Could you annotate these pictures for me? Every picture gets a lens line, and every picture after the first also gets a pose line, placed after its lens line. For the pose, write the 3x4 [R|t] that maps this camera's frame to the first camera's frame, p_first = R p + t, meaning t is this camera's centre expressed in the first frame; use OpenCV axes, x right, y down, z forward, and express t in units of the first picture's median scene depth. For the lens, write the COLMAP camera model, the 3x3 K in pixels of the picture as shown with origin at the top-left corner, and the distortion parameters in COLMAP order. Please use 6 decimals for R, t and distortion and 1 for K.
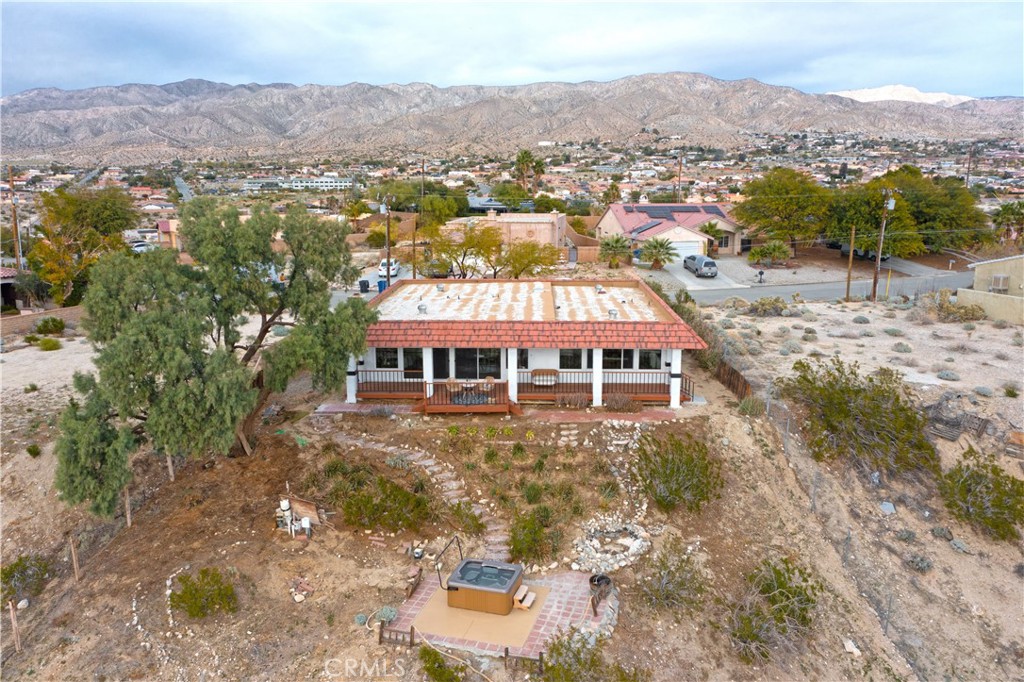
lens RADIAL K [[813.1, 0, 518.0], [0, 813.1, 352.5], [0, 0, 1]] dist [-0.000768, 0.015379]
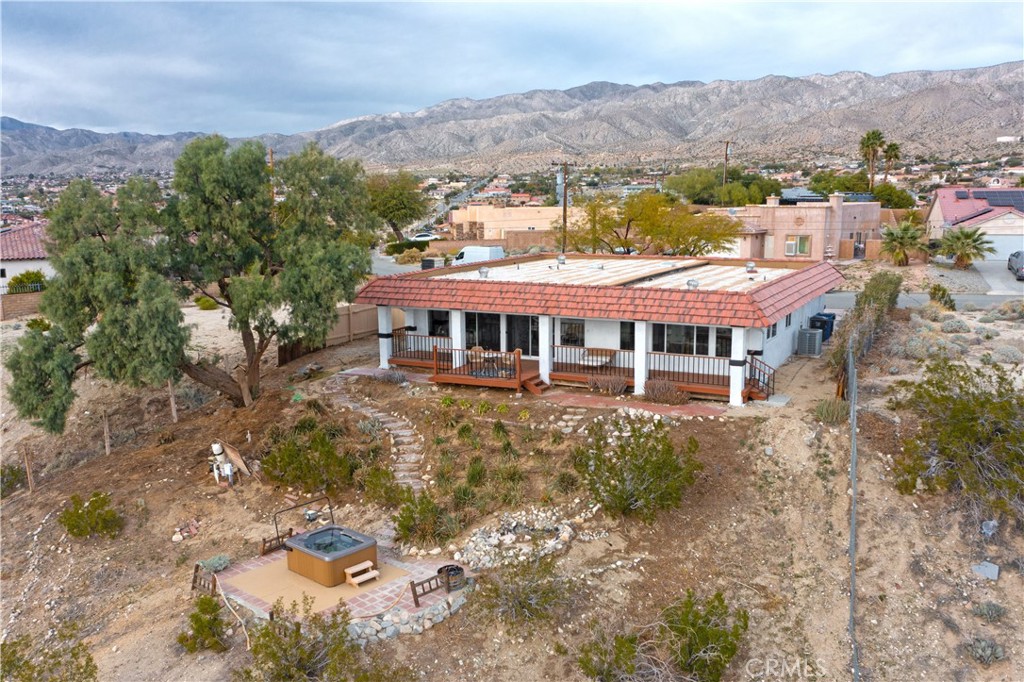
lens RADIAL K [[927.5, 0, 512.3], [0, 927.5, 378.1], [0, 0, 1]] dist [-0.003600, 0.007481]
pose [[0.906971, 0.080168, -0.413493, 0.386239], [-0.081712, 0.996558, 0.013982, 0.050430], [0.413190, 0.021106, 0.910400, 0.125484]]
